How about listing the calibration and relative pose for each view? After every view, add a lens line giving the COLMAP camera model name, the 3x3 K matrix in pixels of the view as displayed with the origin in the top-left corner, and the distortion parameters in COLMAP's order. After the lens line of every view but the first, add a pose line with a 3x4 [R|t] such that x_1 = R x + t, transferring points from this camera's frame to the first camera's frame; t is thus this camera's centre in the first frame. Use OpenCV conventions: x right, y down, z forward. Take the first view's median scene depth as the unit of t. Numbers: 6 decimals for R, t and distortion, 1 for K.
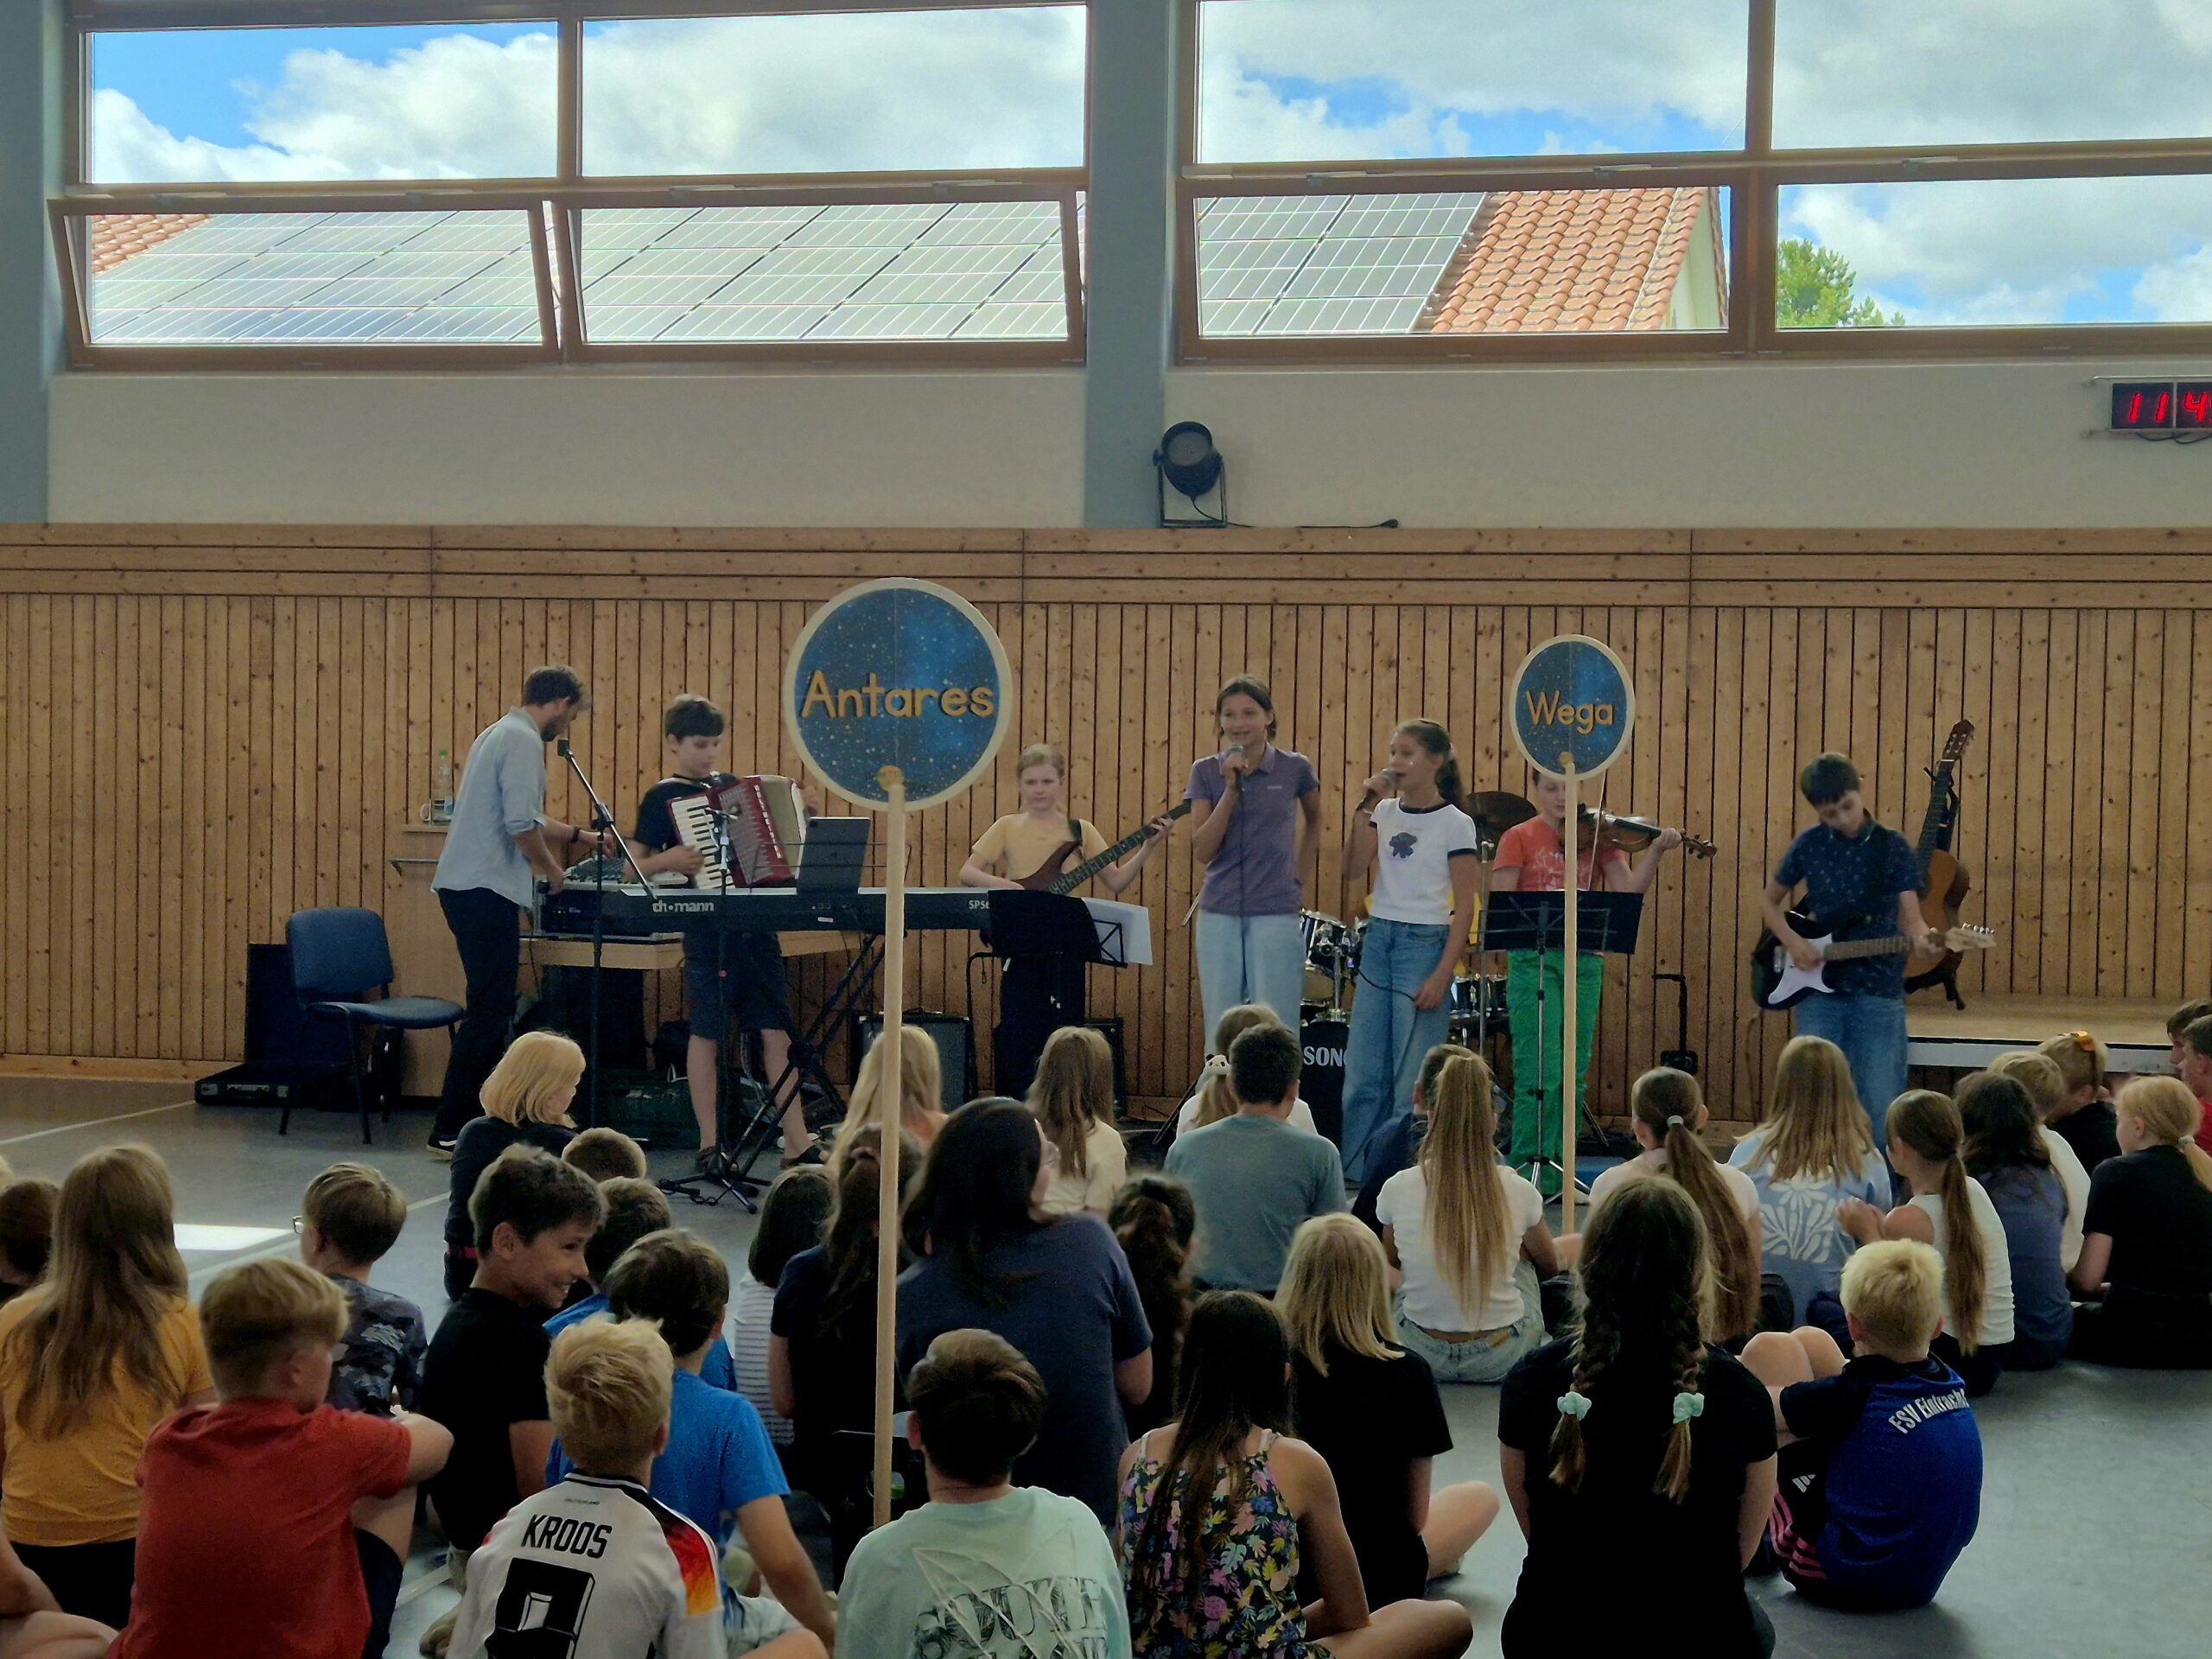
lens RADIAL K [[3544.6, 0, 1106.0], [0, 3544.6, 829.5], [0, 0, 1]] dist [0.051581, 0.034070]
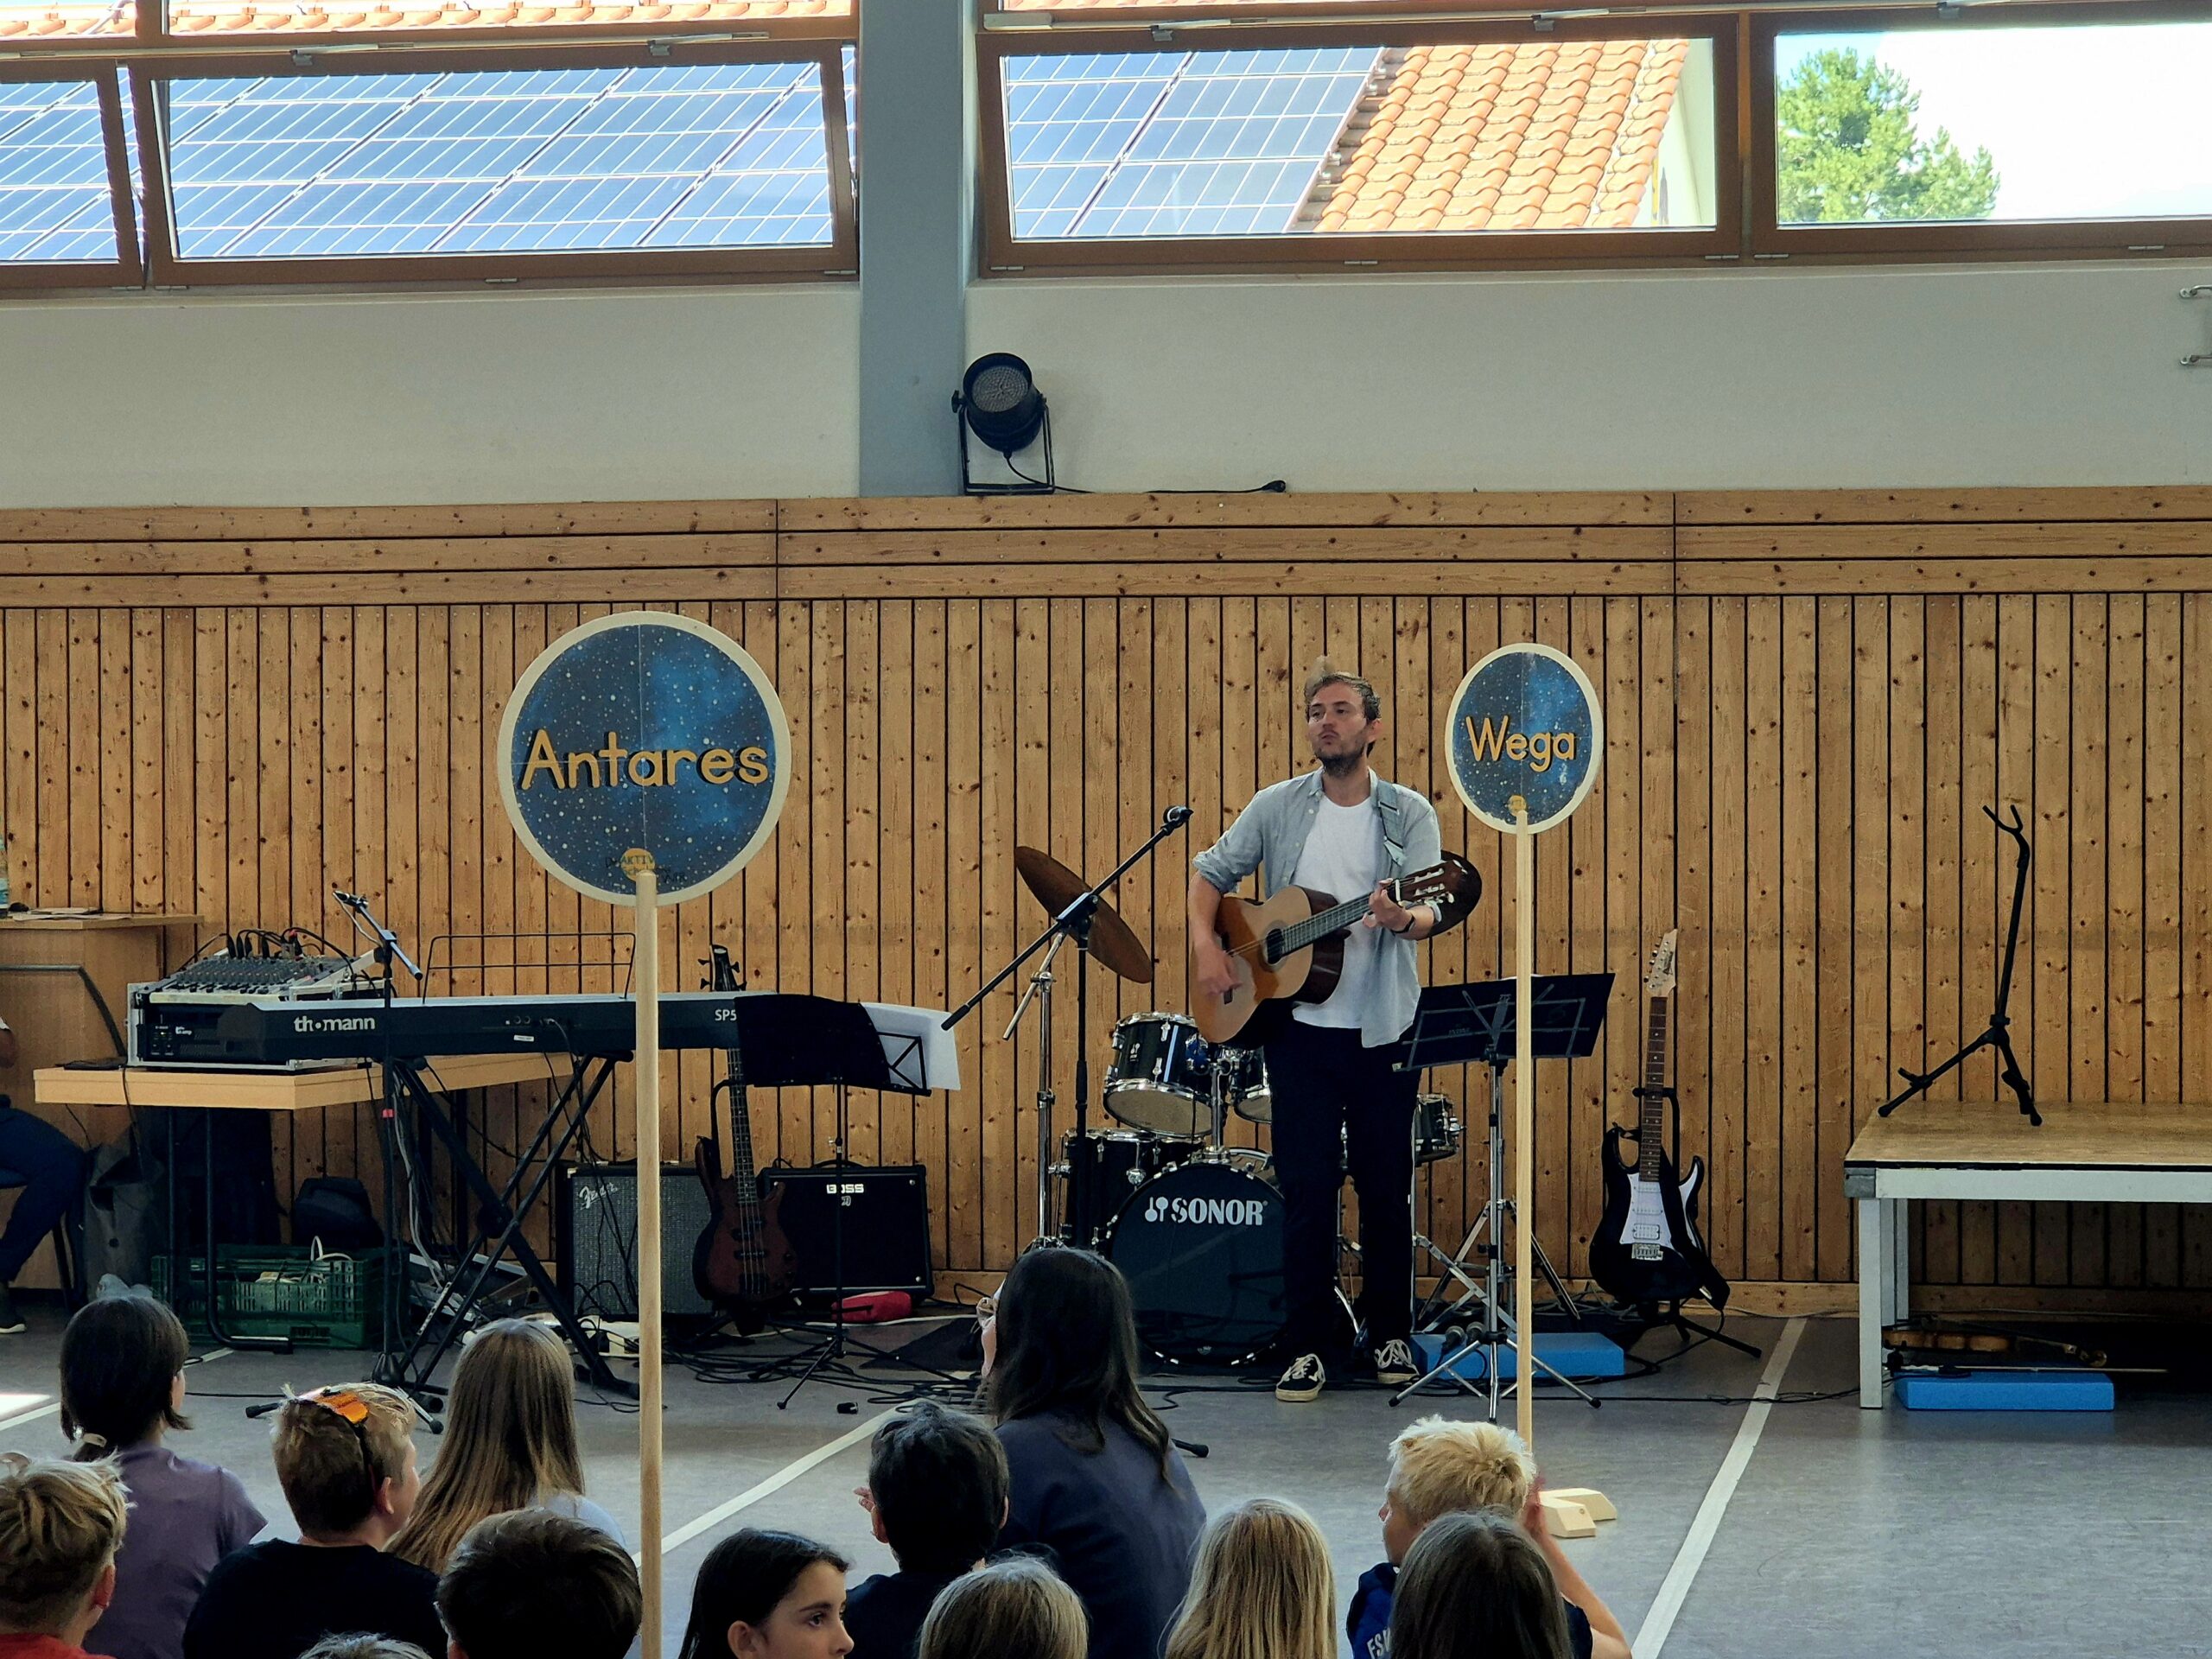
lens RADIAL K [[5384.6, 0, 1047.6], [0, 5384.6, 829.4], [0, 0, 1]] dist [-0.908603, 14.367422]
pose [[0.999309, -0.019094, 0.031875, -0.004065], [0.019430, 0.999759, -0.010247, -0.004324], [-0.031671, 0.010859, 0.999439, -0.110966]]
